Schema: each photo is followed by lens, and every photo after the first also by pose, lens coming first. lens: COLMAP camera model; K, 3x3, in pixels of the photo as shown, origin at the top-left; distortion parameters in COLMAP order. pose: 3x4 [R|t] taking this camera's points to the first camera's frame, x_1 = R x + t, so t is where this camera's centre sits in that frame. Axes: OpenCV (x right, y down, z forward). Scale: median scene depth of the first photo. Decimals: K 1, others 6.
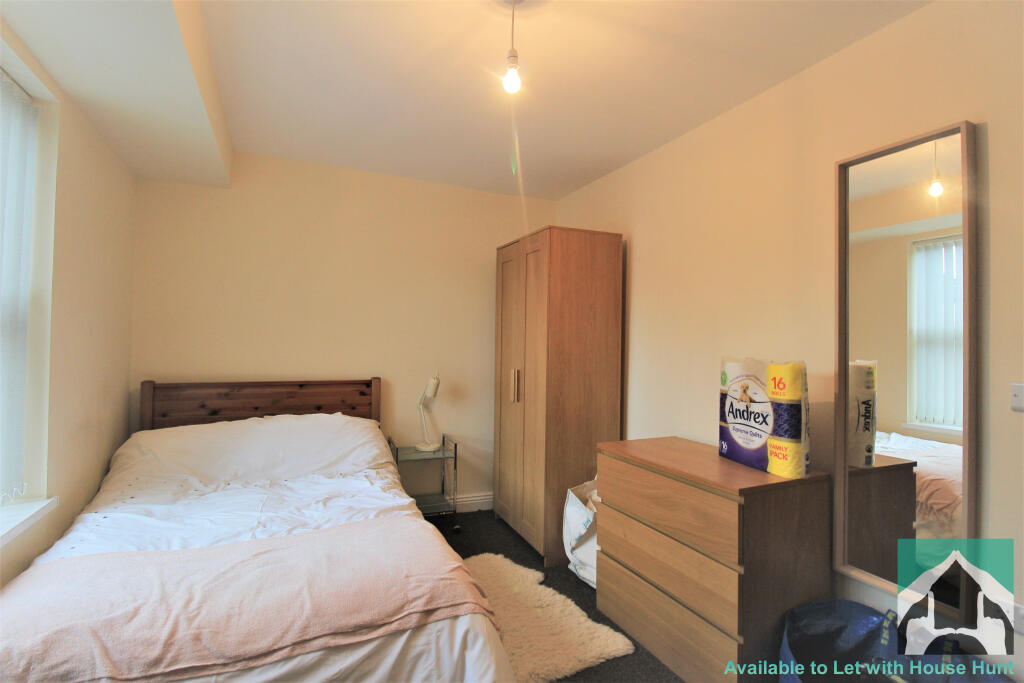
lens RADIAL K [[487.3, 0, 513.8], [0, 487.3, 336.5], [0, 0, 1]] dist [-0.015230, -0.001221]
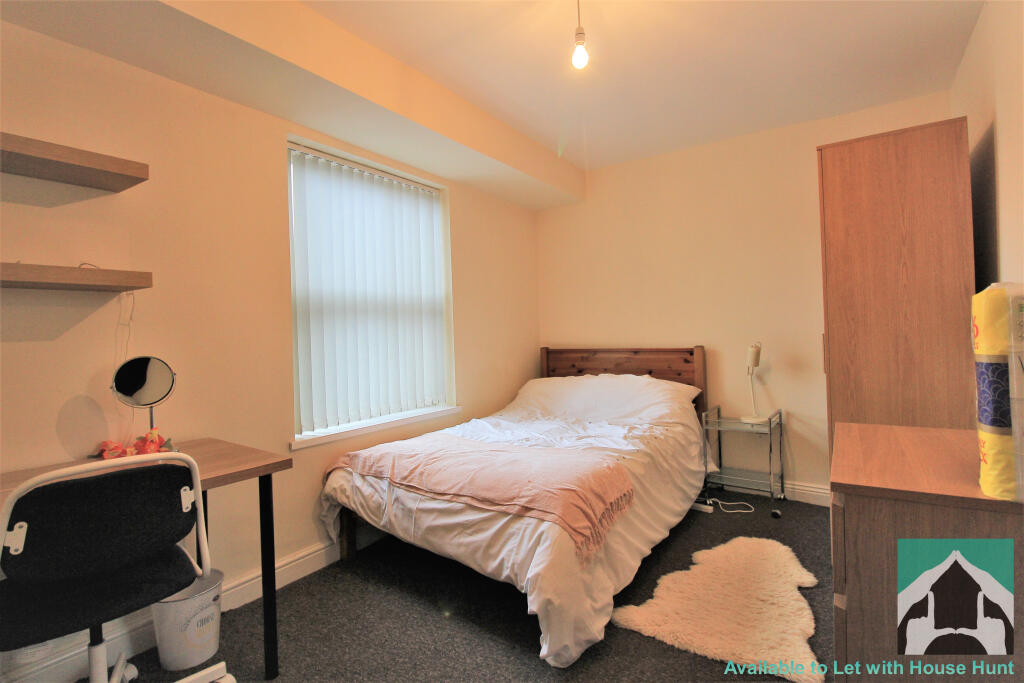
lens RADIAL K [[487.3, 0, 513.8], [0, 487.3, 336.5], [0, 0, 1]] dist [-0.015230, -0.001221]
pose [[0.512707, -0.021388, -0.858297, 0.766332], [0.045938, 0.998941, 0.002548, 0.083709], [0.857334, -0.040734, 0.513147, 0.260958]]
